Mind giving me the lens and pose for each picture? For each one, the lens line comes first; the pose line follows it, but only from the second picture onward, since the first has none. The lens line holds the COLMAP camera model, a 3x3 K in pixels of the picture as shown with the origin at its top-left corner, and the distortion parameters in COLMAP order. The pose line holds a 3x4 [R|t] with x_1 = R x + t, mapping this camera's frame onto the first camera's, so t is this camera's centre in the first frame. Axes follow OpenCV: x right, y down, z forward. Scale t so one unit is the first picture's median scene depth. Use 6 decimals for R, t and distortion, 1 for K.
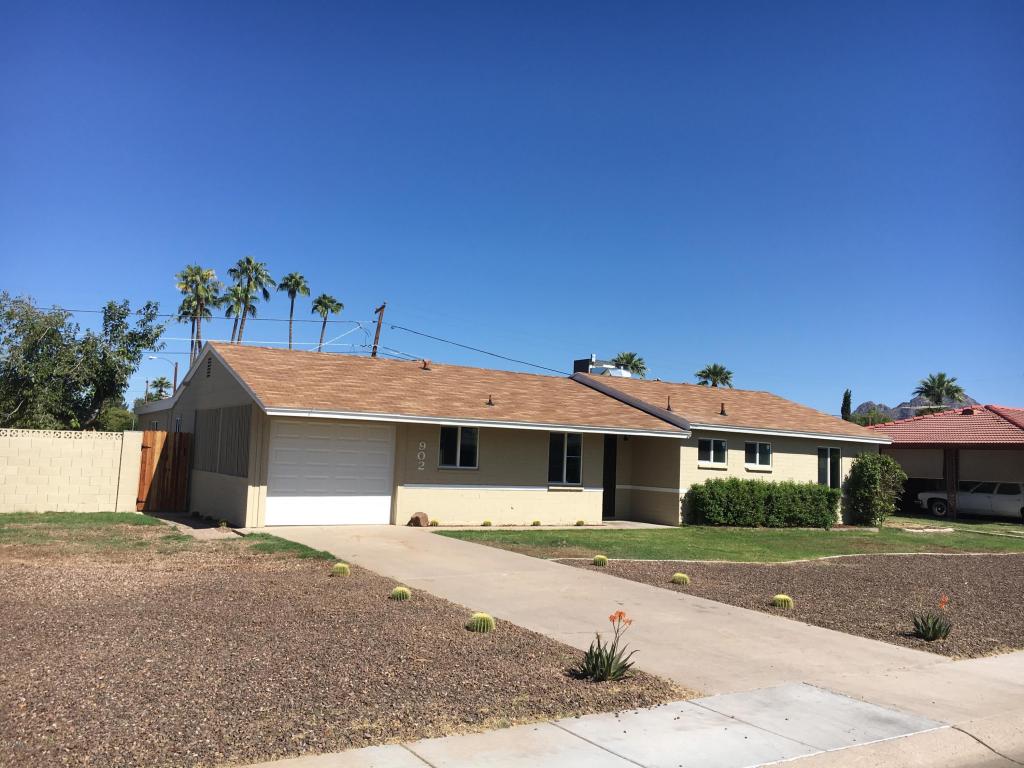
lens RADIAL K [[878.2, 0, 509.3], [0, 878.2, 379.6], [0, 0, 1]] dist [0.063361, -0.072393]
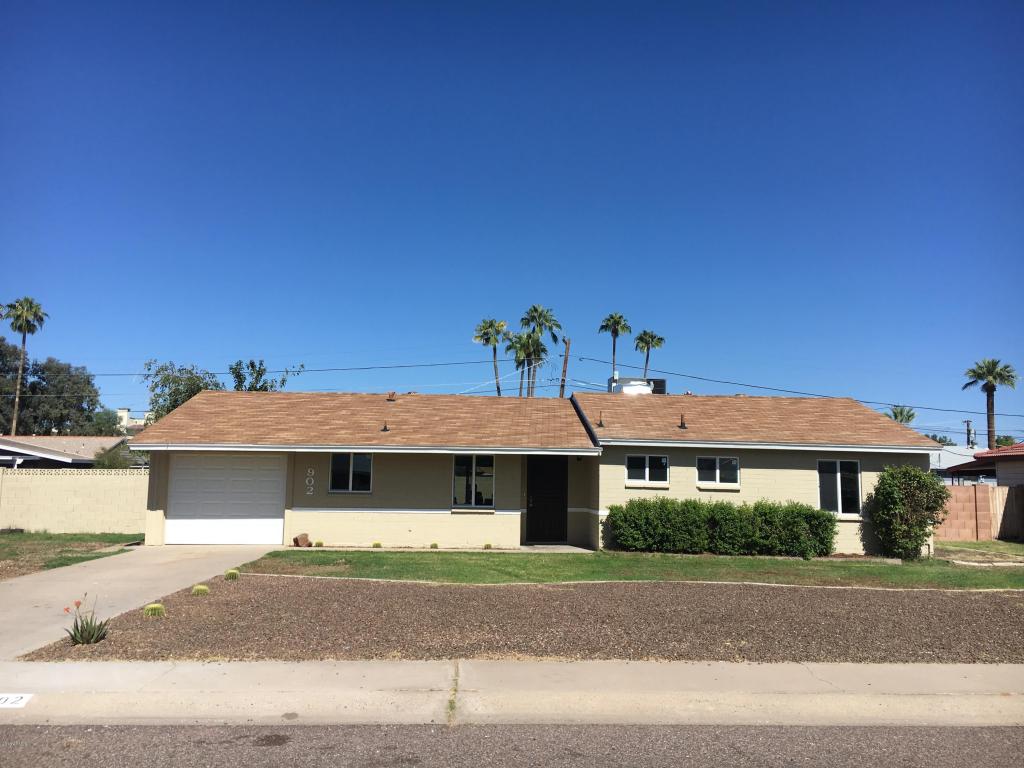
lens RADIAL K [[878.2, 0, 508.6], [0, 878.2, 381.0], [0, 0, 1]] dist [0.063361, -0.072393]
pose [[0.874802, -0.080687, -0.477715, 0.556229], [0.061671, 0.996558, -0.055389, 0.033254], [0.480540, 0.018993, 0.876767, 0.139677]]
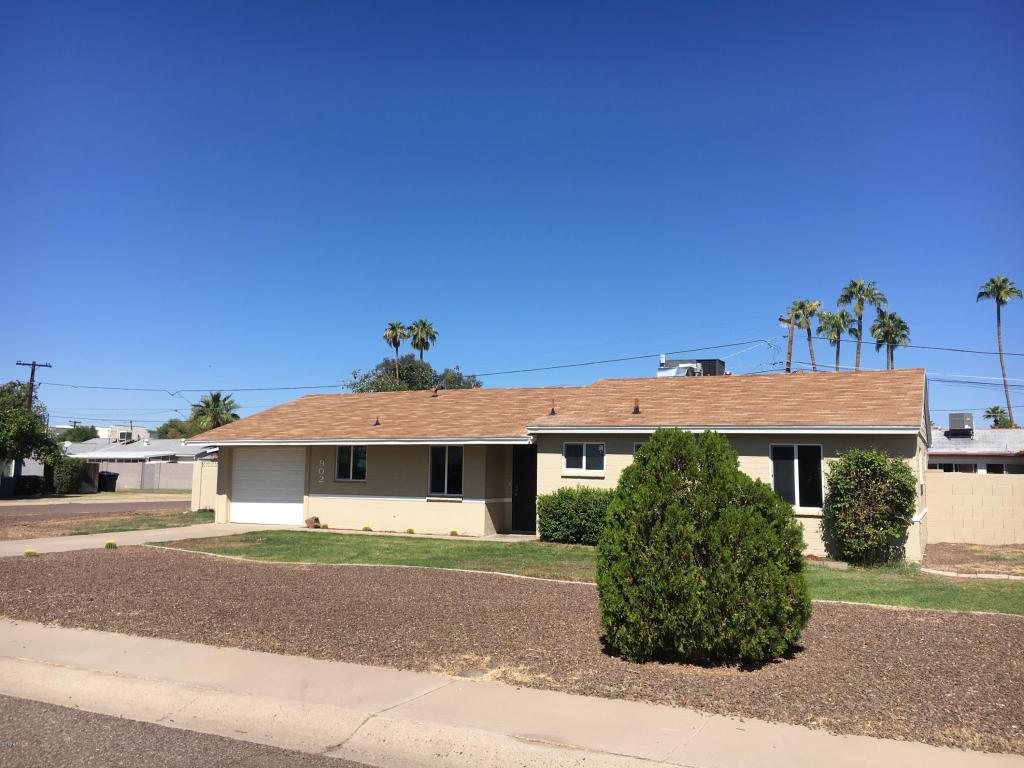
lens RADIAL K [[878.2, 0, 505.6], [0, 878.2, 379.1], [0, 0, 1]] dist [0.063361, -0.072393]
pose [[0.525580, -0.119168, -0.842357, 0.946130], [0.081424, 0.992642, -0.089625, 0.077896], [0.846839, -0.021483, 0.531415, 0.486828]]
